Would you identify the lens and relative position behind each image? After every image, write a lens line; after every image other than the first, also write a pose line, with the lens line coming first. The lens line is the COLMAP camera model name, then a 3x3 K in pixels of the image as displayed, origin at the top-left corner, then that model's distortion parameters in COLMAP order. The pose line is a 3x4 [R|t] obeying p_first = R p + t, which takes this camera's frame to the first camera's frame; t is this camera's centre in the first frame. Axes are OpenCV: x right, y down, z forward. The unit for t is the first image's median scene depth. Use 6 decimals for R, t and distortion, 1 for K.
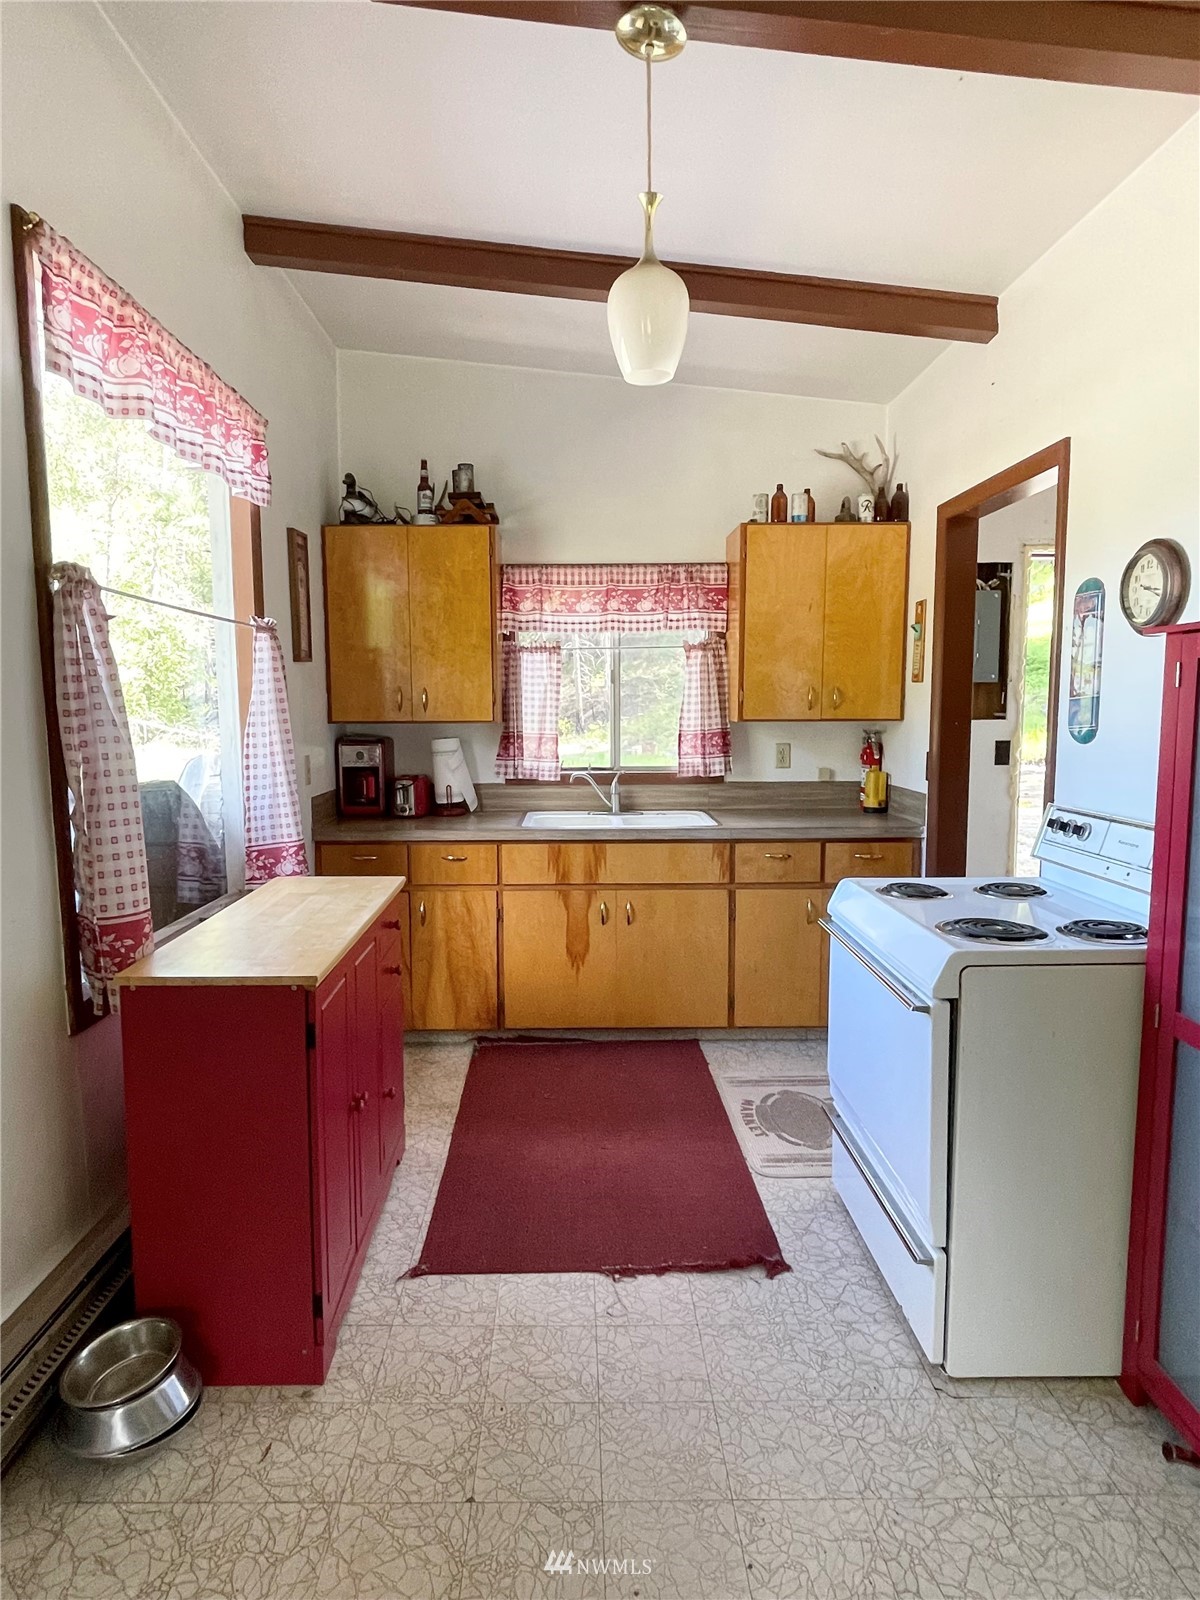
lens RADIAL K [[916.2, 0, 592.9], [0, 916.2, 802.6], [0, 0, 1]] dist [0.003771, -0.001263]
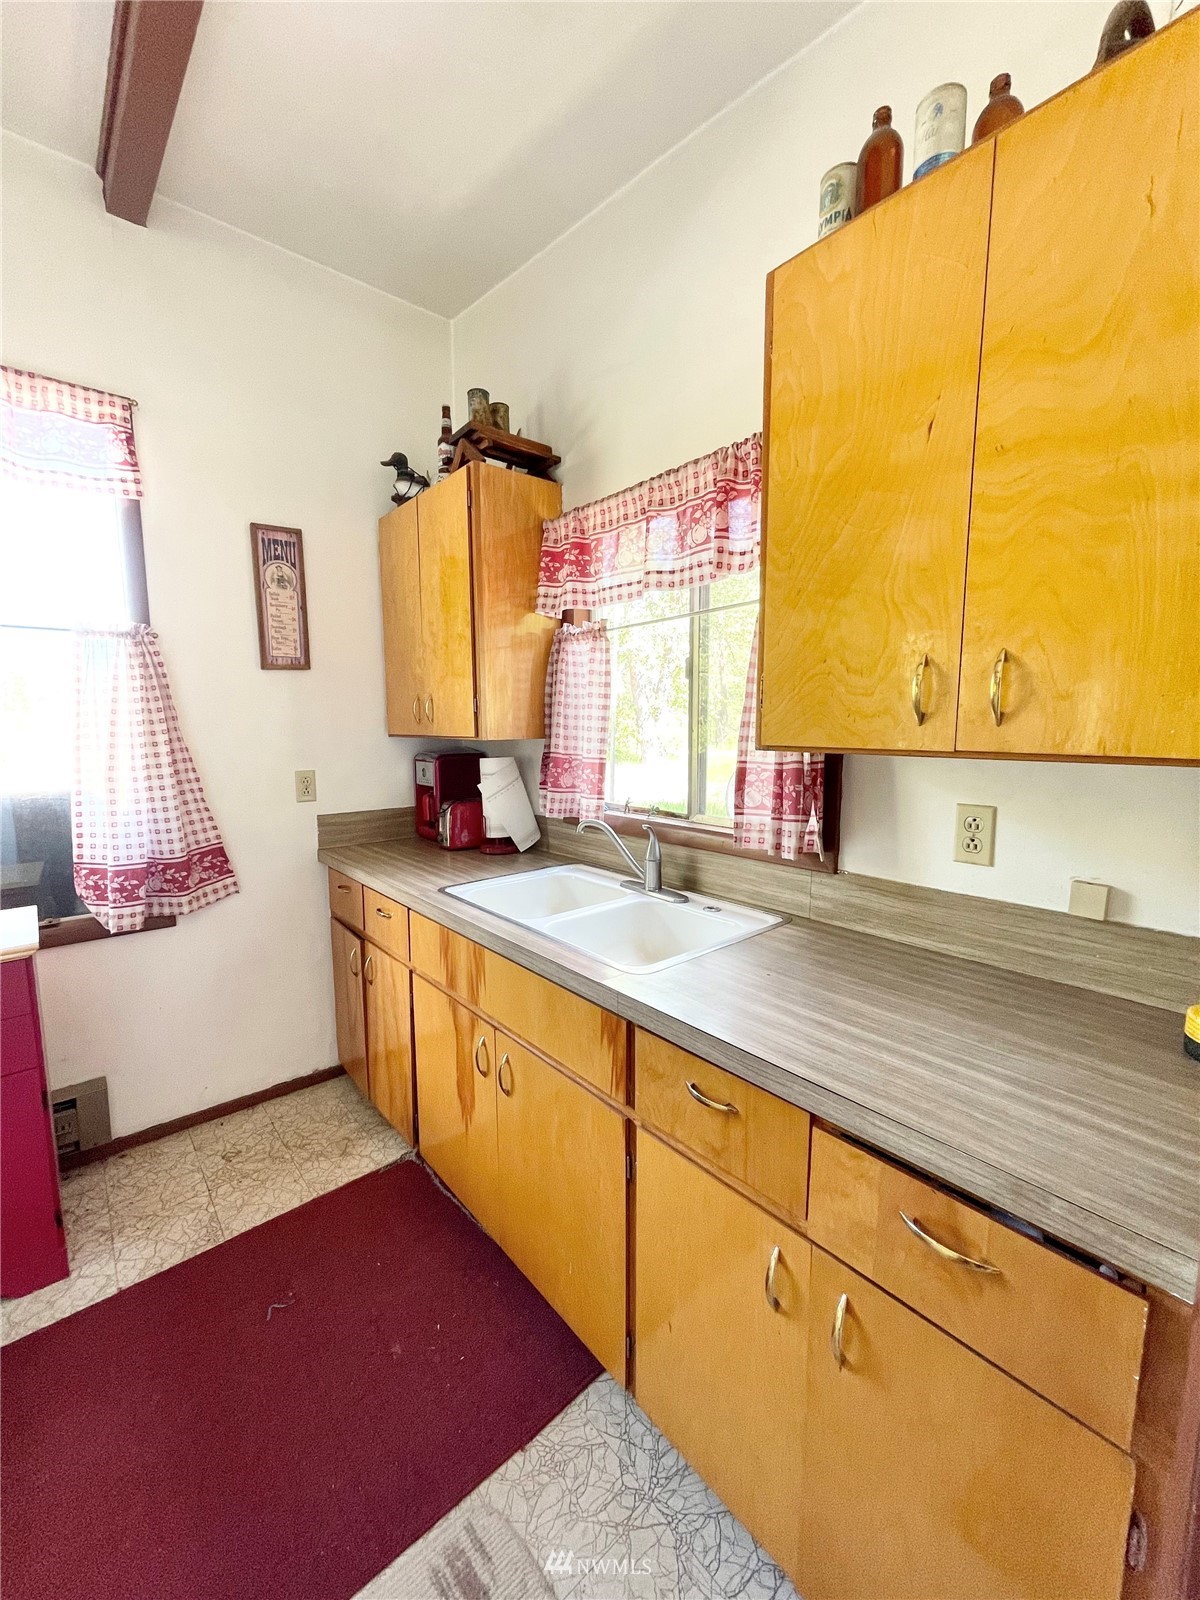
lens RADIAL K [[647.9, 0, 593.2], [0, 647.9, 802.5], [0, 0, 1]] dist [-0.014806, 0.010281]
pose [[0.628299, 0.098171, -0.771753, 0.338877], [-0.080603, 0.994882, 0.060934, -0.072677], [0.773785, 0.023920, 0.632996, 0.712240]]
